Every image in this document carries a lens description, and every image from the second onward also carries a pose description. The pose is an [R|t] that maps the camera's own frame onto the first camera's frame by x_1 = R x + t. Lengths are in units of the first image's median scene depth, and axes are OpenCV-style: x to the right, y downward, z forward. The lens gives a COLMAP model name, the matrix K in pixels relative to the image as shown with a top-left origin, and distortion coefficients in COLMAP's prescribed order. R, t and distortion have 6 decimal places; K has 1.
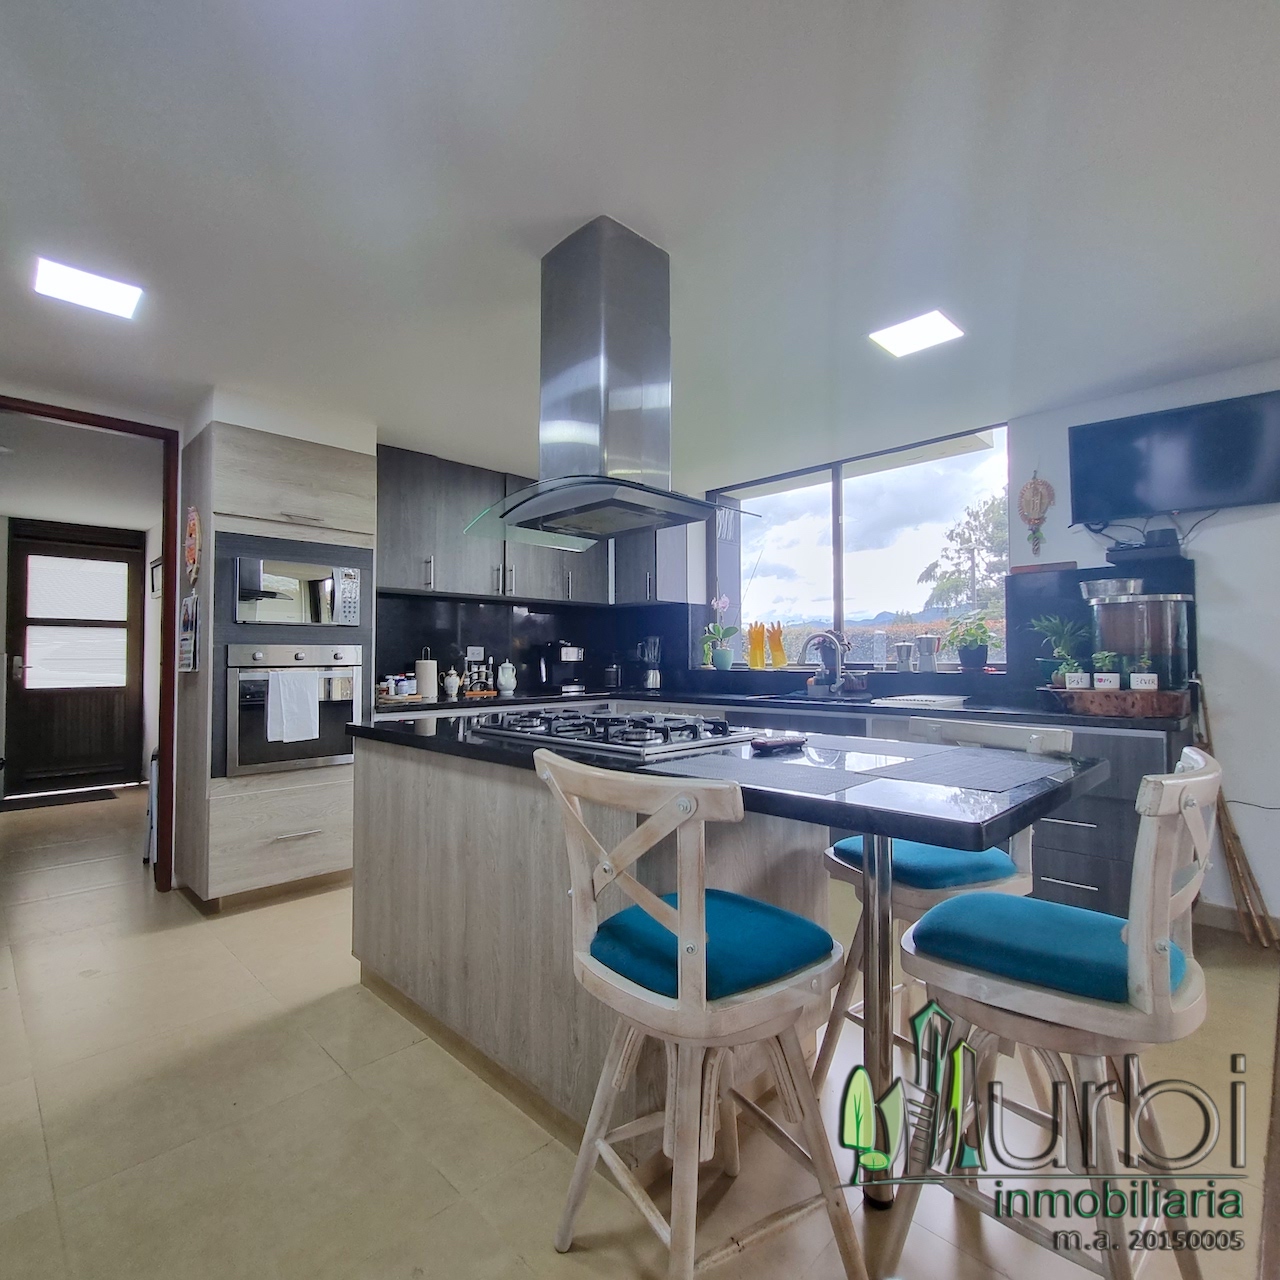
lens RADIAL K [[670.9, 0, 638.1], [0, 670.9, 642.6], [0, 0, 1]] dist [0.005953, -0.000760]
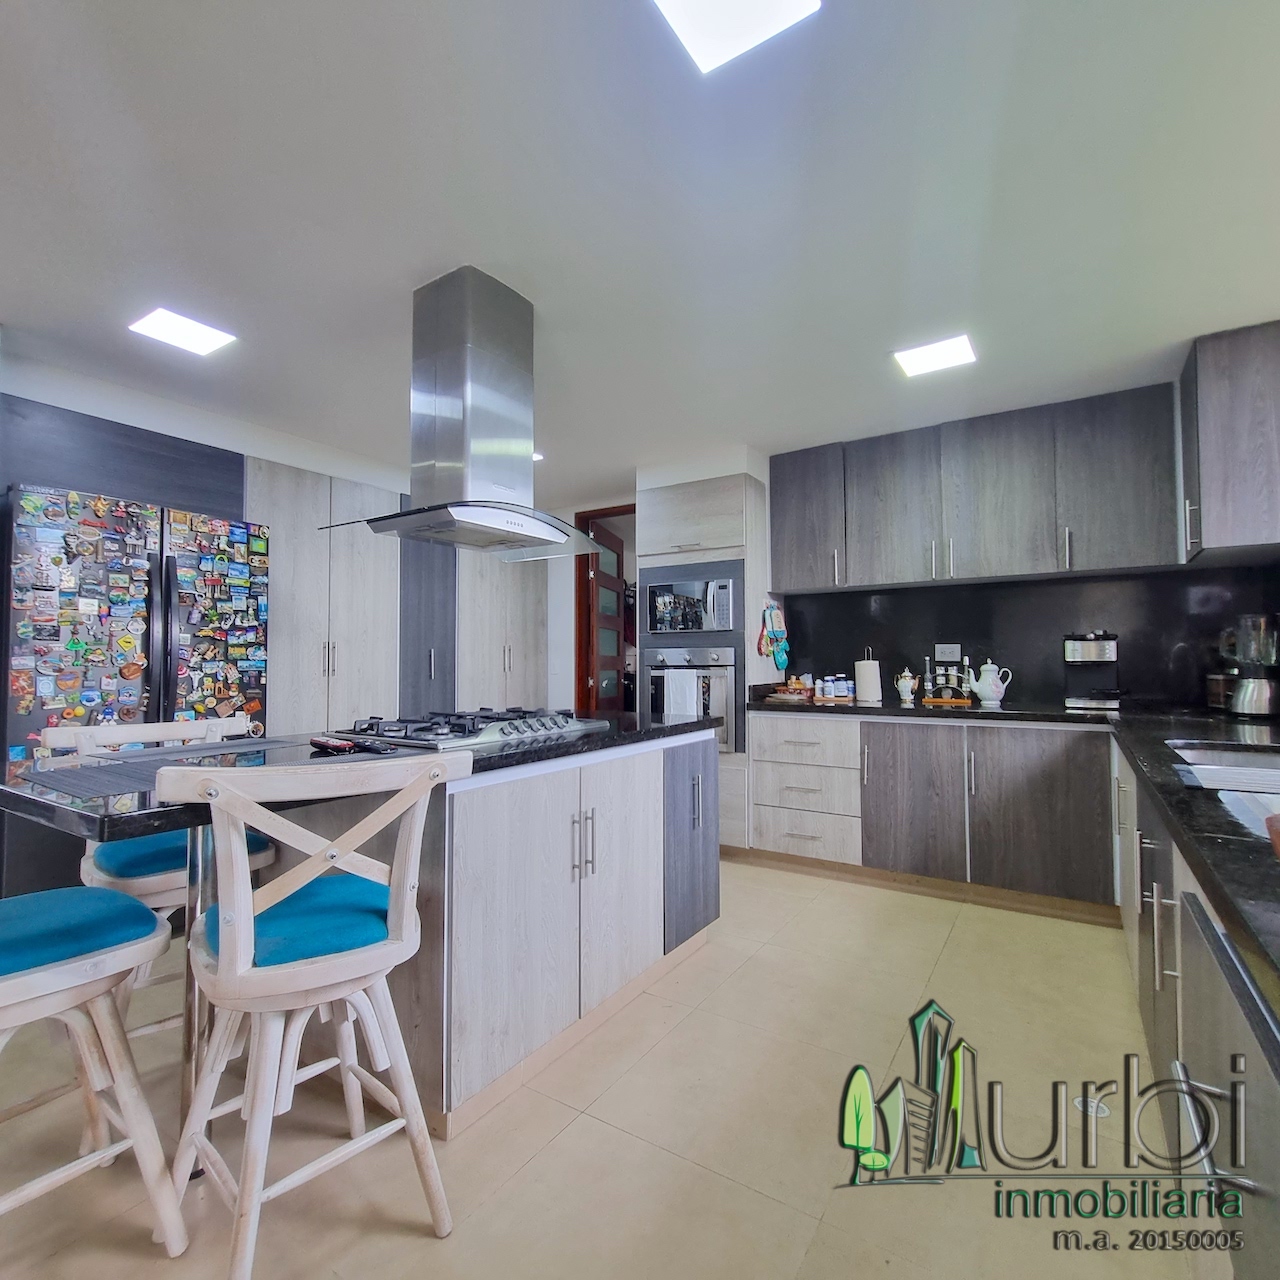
lens RADIAL K [[670.9, 0, 637.2], [0, 670.9, 635.6], [0, 0, 1]] dist [0.005953, -0.000760]
pose [[0.195446, -0.038972, -0.979940, 0.503901], [0.022182, 0.999130, -0.035311, 0.016646], [0.980464, -0.014836, 0.196140, 0.479711]]
